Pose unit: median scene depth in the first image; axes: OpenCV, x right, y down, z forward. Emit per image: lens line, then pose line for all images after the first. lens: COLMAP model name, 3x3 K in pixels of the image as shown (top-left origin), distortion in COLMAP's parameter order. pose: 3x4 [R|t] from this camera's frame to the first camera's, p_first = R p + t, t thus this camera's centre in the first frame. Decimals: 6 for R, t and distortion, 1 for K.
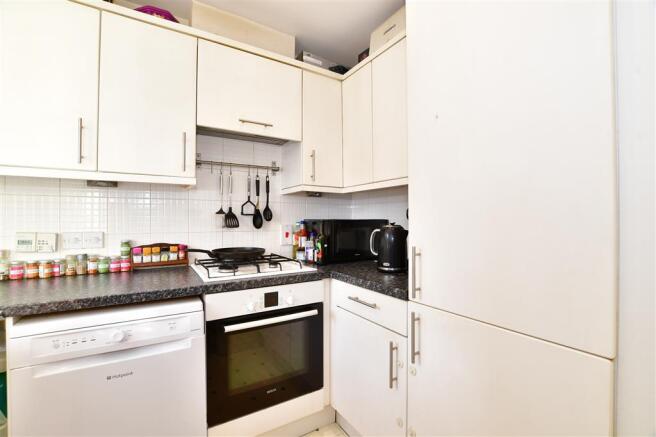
lens RADIAL K [[293.5, 0, 328.0], [0, 293.5, 218.0], [0, 0, 1]] dist [-0.023157, 0.000669]
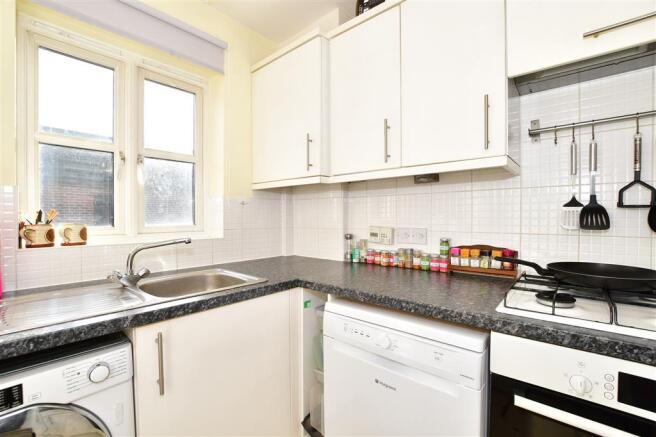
lens RADIAL K [[293.5, 0, 328.7], [0, 293.5, 219.9], [0, 0, 1]] dist [-0.023157, 0.000669]
pose [[0.299516, 0.010997, -0.954028, 0.075303], [0.006394, 0.999888, 0.013533, 0.003100], [0.954070, -0.010153, 0.299412, 0.391632]]
